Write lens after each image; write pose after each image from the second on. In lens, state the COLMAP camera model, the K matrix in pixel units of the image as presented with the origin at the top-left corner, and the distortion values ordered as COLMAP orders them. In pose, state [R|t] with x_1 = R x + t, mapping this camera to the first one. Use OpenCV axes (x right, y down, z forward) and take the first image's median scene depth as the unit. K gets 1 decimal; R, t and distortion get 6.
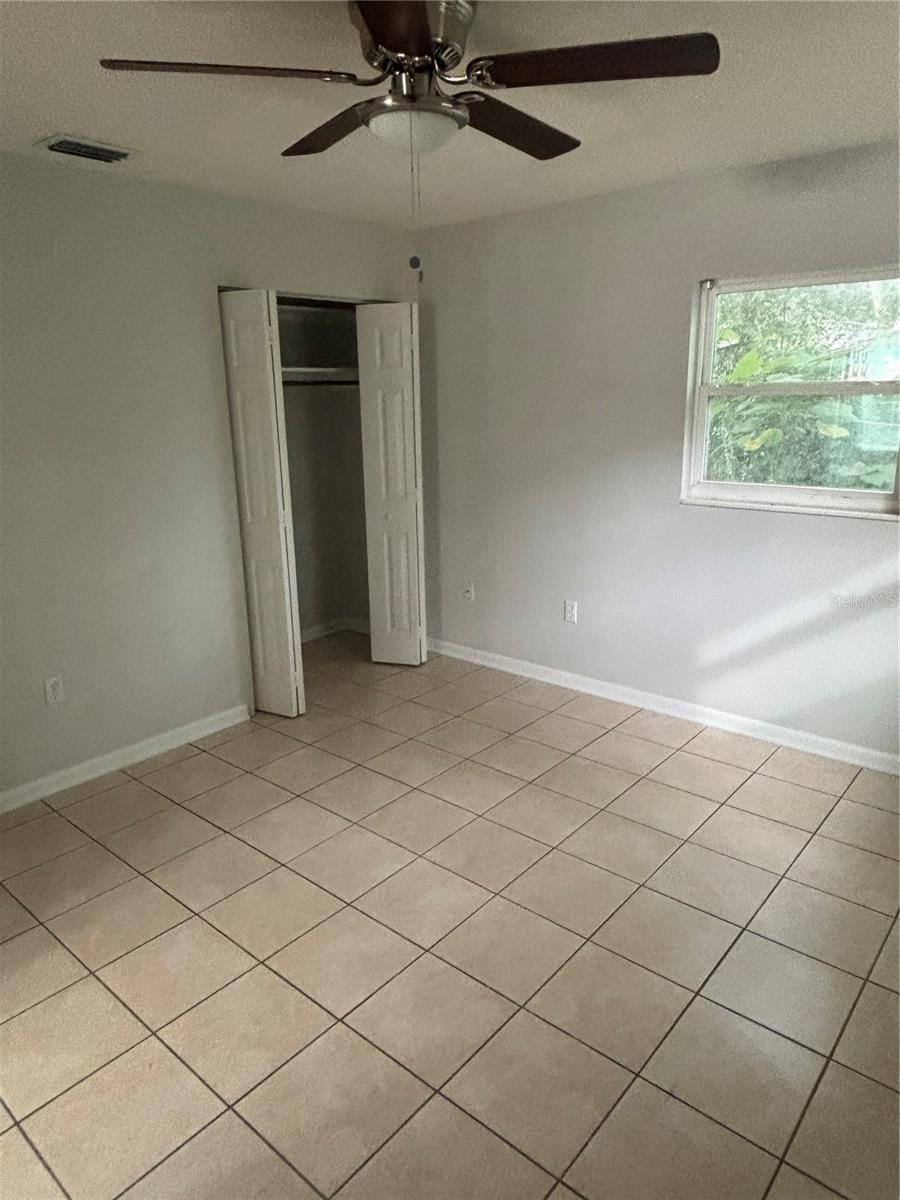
lens RADIAL K [[789.6, 0, 451.0], [0, 789.6, 596.1], [0, 0, 1]] dist [0.020538, -0.030437]
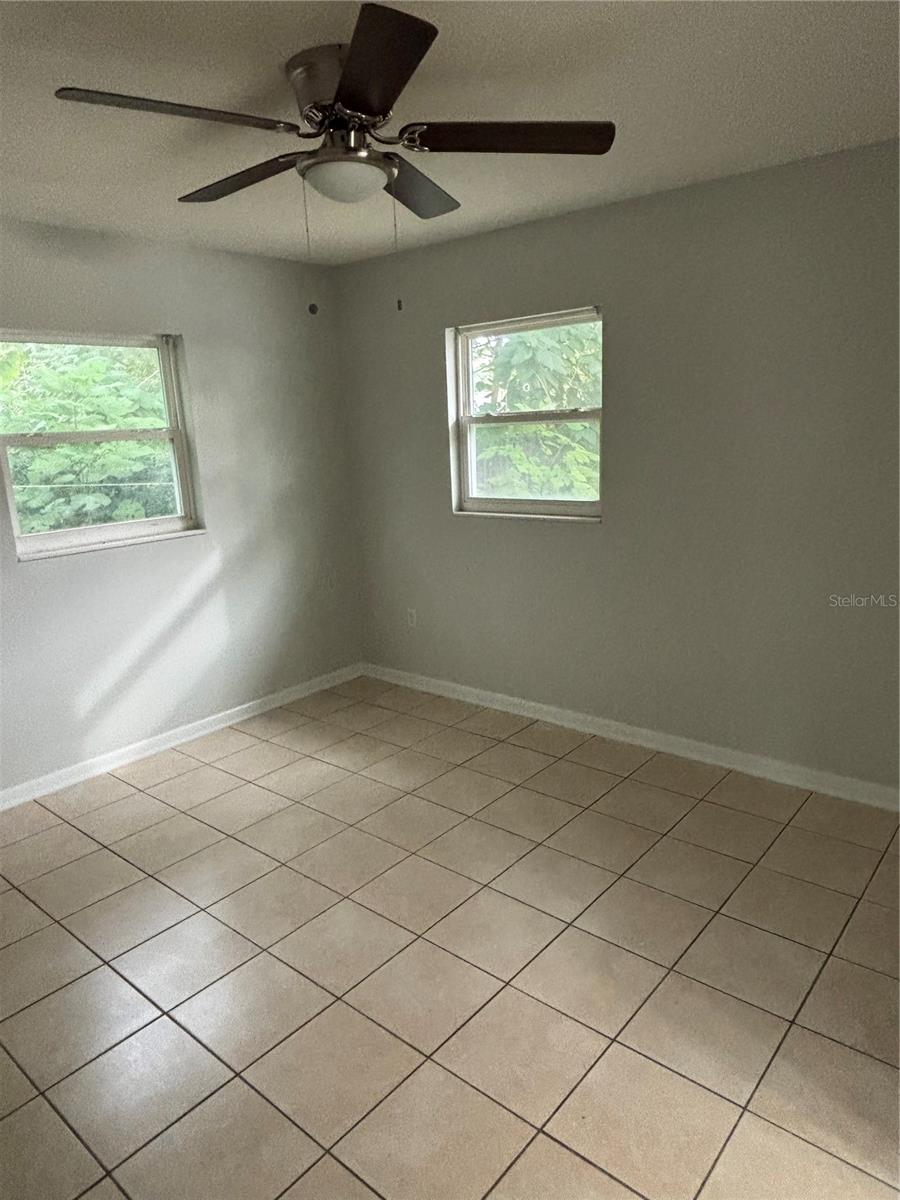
lens RADIAL K [[789.6, 0, 452.8], [0, 789.6, 601.3], [0, 0, 1]] dist [0.020538, -0.030437]
pose [[-0.023432, -0.207054, 0.978049, -0.650725], [0.291193, 0.934484, 0.204807, -0.120124], [-0.956377, 0.289600, 0.038396, 0.514396]]
